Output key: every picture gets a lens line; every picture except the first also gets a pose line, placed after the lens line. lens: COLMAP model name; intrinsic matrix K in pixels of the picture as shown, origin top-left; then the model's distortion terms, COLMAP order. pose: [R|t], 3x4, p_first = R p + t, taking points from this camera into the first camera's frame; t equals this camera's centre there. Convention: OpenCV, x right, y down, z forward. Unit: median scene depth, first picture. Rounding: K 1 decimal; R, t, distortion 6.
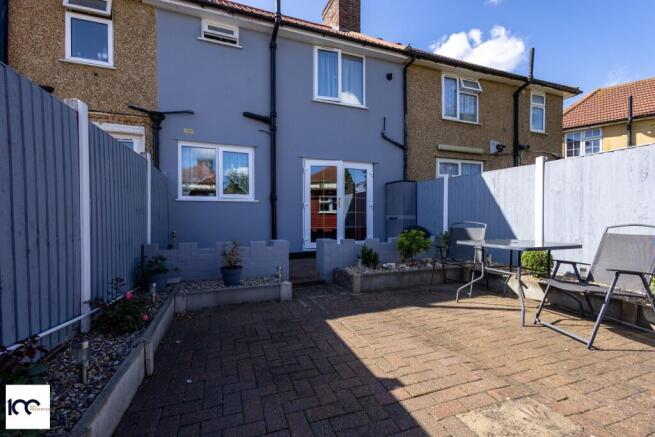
lens RADIAL K [[303.4, 0, 327.5], [0, 303.4, 218.5], [0, 0, 1]] dist [0.010397, -0.000926]
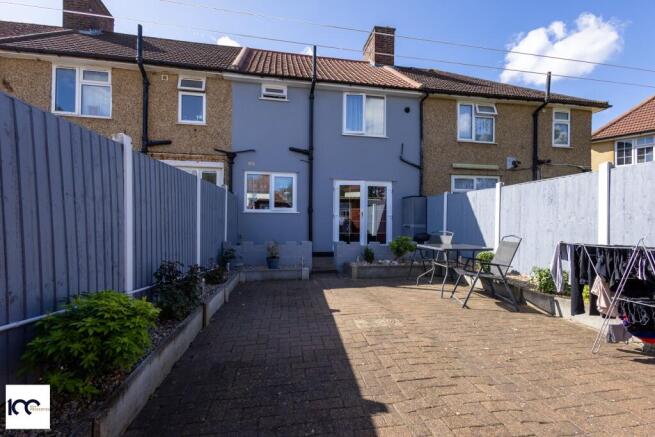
lens RADIAL K [[303.4, 0, 327.5], [0, 303.4, 218.5], [0, 0, 1]] dist [0.010397, -0.000926]
pose [[0.980252, 0.008922, -0.197550, 0.153192], [-0.012070, 0.999819, -0.014735, -0.012661], [0.197383, 0.016828, 0.980182, -0.279238]]
